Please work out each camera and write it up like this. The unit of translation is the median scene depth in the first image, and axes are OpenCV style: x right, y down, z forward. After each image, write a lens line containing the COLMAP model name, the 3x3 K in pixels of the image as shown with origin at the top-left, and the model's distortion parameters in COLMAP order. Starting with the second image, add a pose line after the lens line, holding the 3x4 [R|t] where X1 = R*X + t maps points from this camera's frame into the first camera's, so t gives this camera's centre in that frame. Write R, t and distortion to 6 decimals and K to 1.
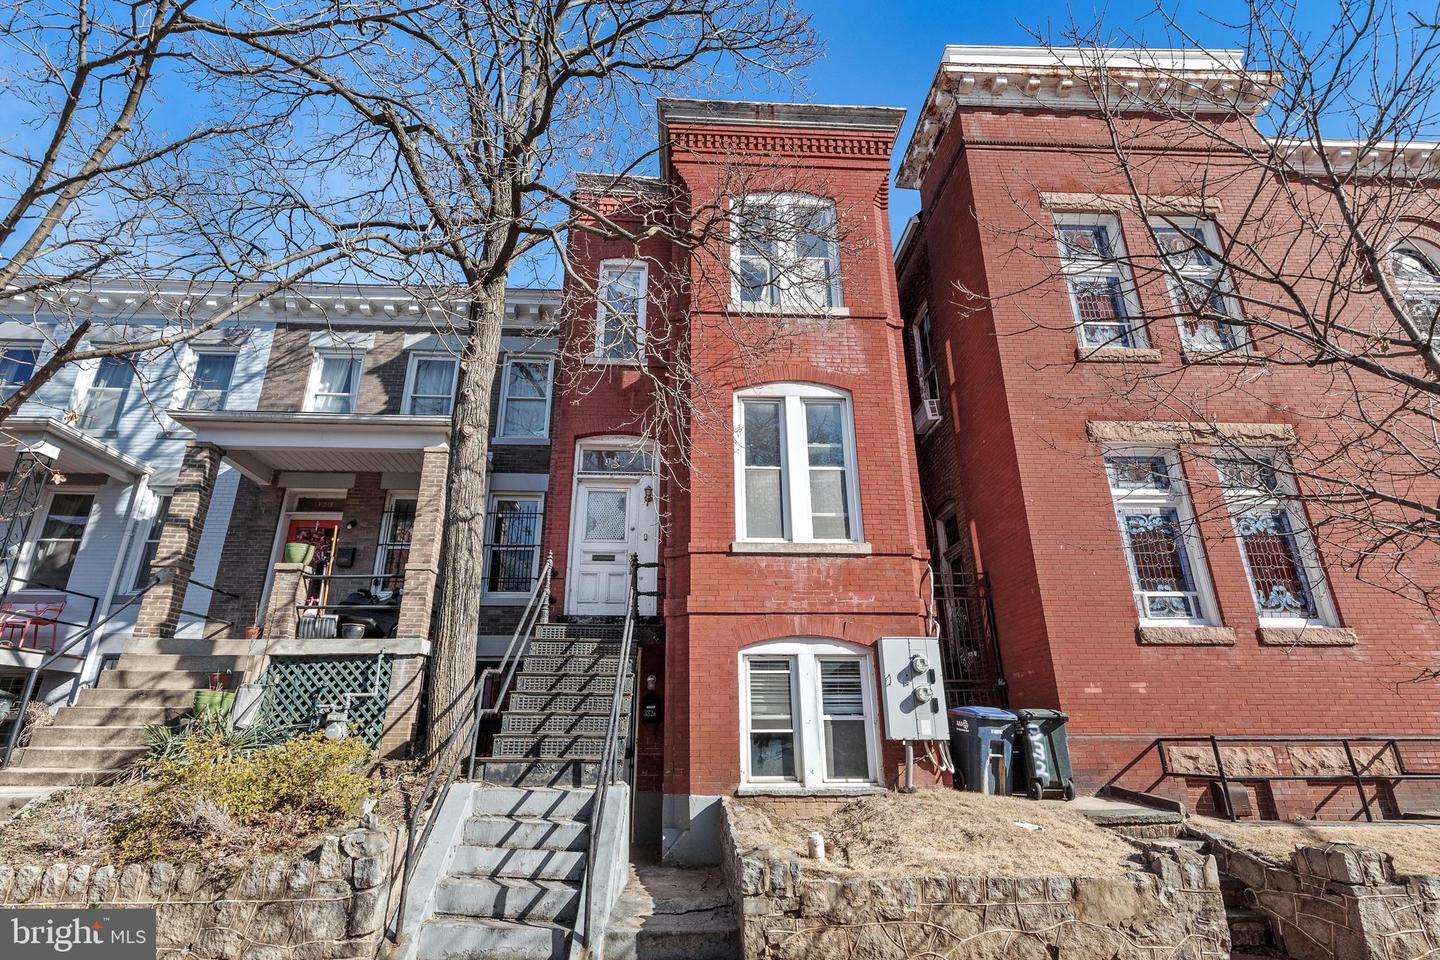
lens RADIAL K [[632.7, 0, 711.6], [0, 632.7, 412.4], [0, 0, 1]] dist [-0.001222, -0.000547]
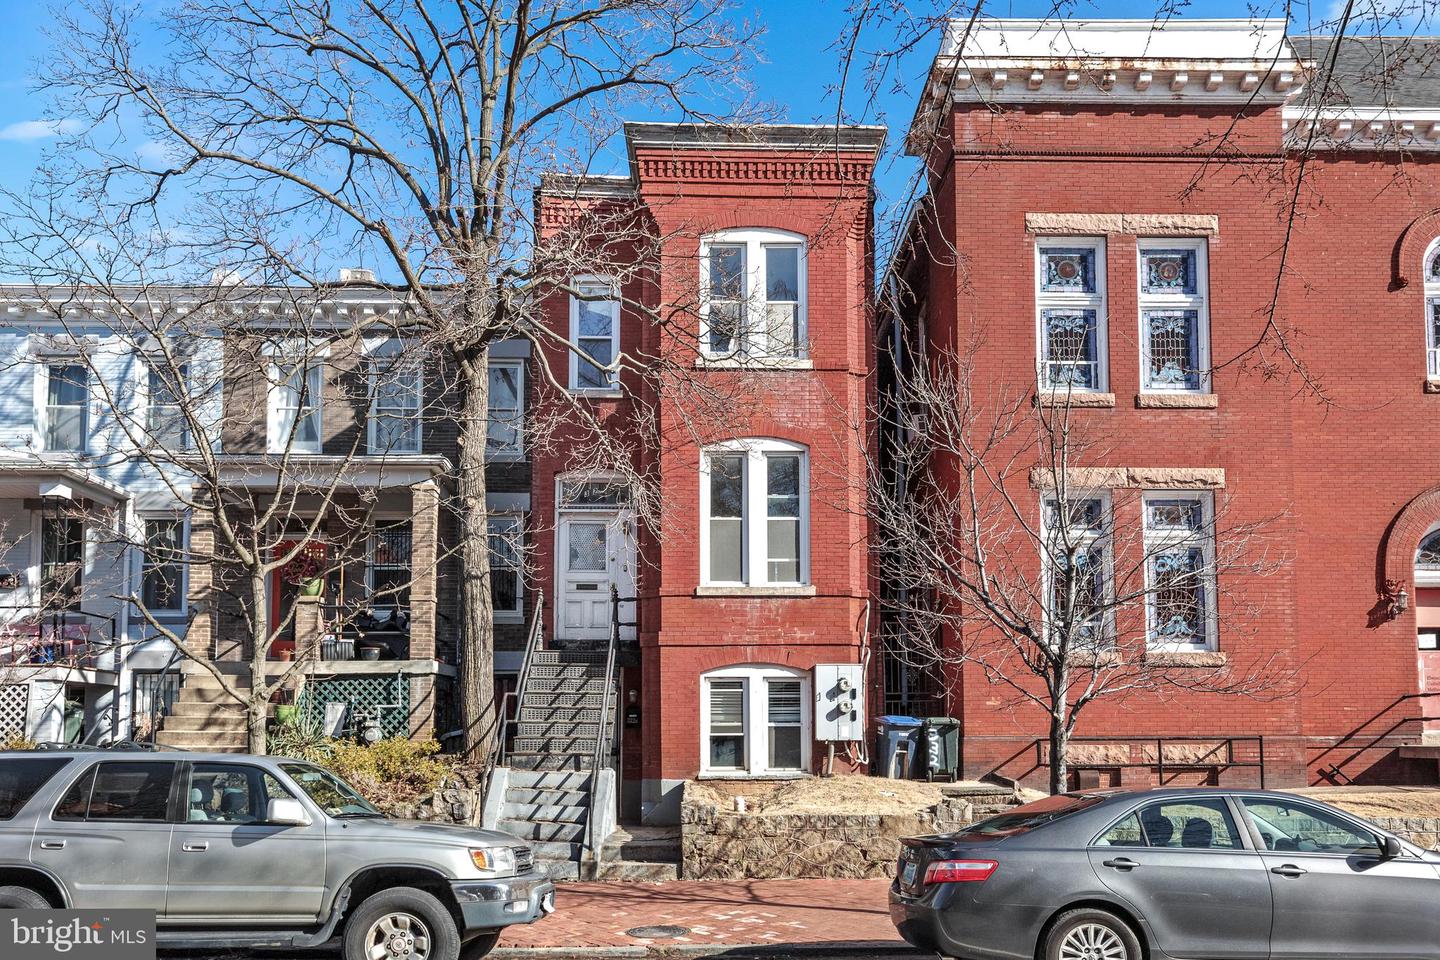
lens RADIAL K [[1002.3, 0, 725.2], [0, 1002.3, 479.4], [0, 0, 1]] dist [-0.021535, 0.004066]
pose [[0.999828, -0.005980, -0.017580, 0.115766], [0.009633, 0.976408, 0.215717, -0.379458], [0.015875, -0.215849, 0.976298, -0.751931]]
